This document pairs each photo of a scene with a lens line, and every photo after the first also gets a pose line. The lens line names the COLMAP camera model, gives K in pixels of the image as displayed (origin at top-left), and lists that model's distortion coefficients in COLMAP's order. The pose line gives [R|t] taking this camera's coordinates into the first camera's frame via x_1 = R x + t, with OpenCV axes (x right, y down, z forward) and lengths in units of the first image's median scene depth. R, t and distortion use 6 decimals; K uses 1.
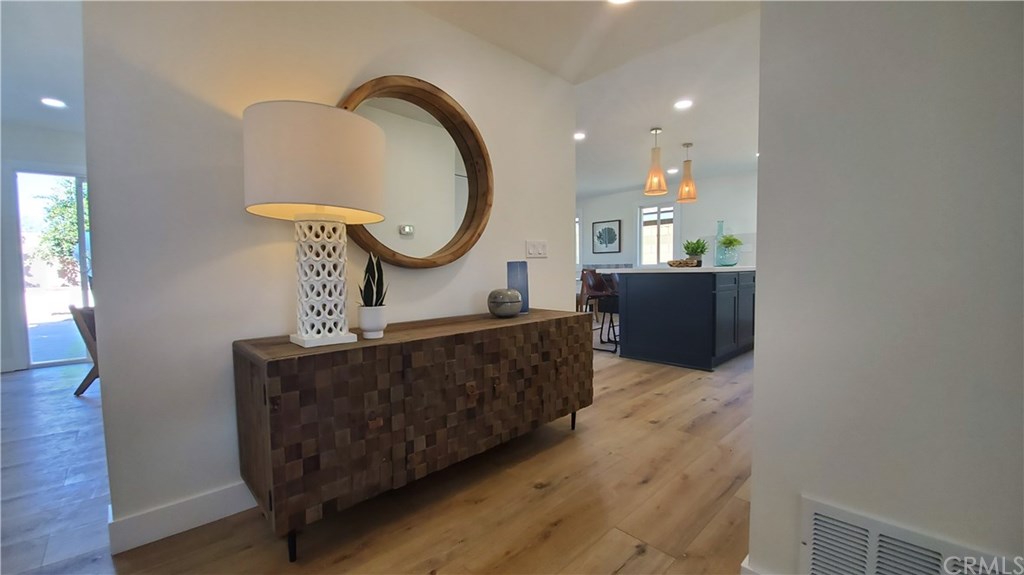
lens RADIAL K [[409.3, 0, 515.5], [0, 409.3, 292.5], [0, 0, 1]] dist [0.000867, -0.011496]
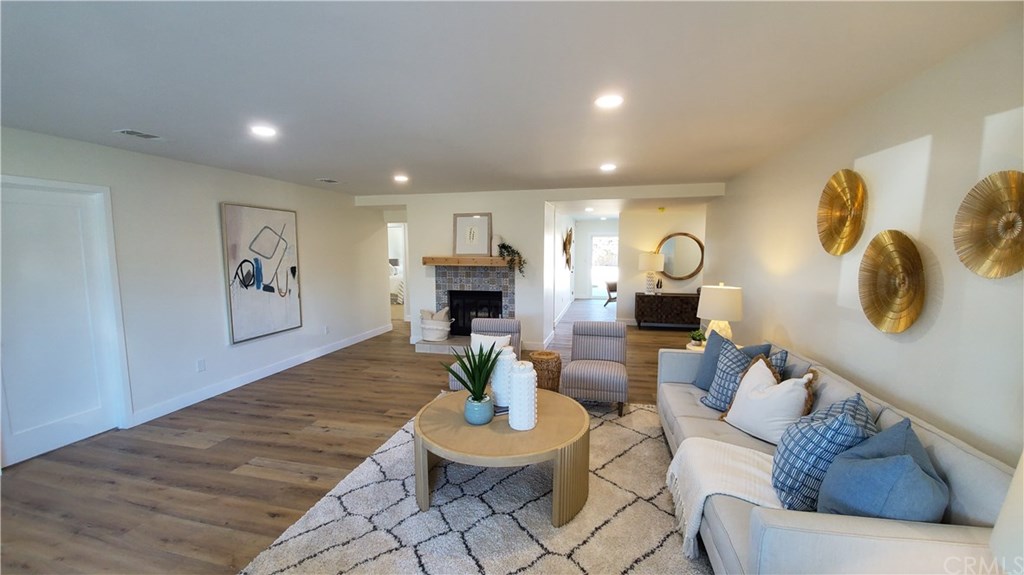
lens RADIAL K [[409.3, 0, 515.5], [0, 409.3, 292.5], [0, 0, 1]] dist [0.000867, -0.011496]
pose [[0.529252, 0.105959, -0.841822, 2.717374], [-0.056612, 0.994370, 0.089568, -0.245176], [0.846574, 0.000253, 0.532272, -2.911231]]
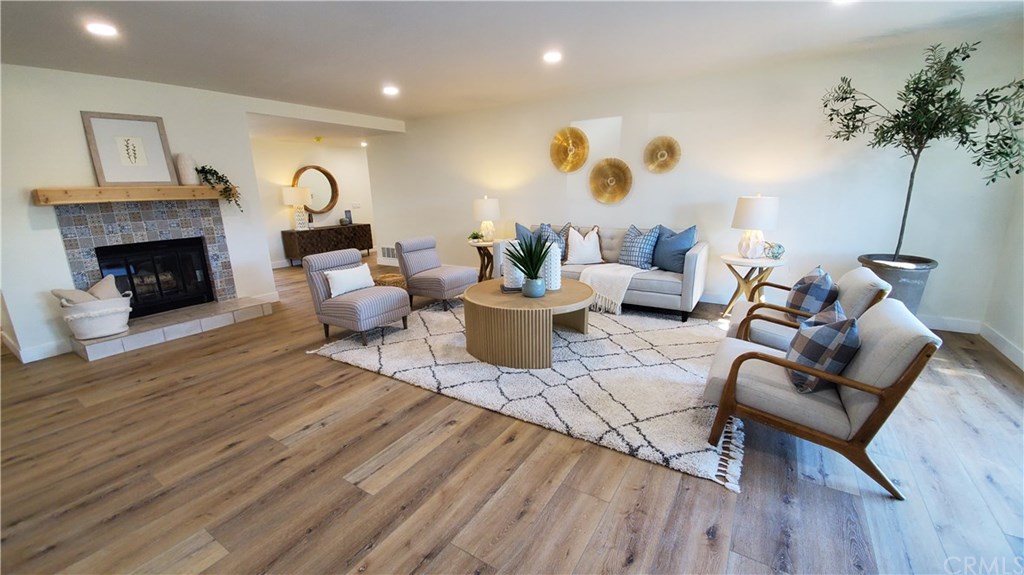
lens RADIAL K [[409.3, 0, 515.5], [0, 409.3, 292.5], [0, 0, 1]] dist [0.000867, -0.011496]
pose [[0.972104, -0.065751, 0.225147, 0.815372], [0.023682, 0.982514, 0.184679, 0.007535], [-0.233353, -0.174195, 0.956662, -4.105101]]
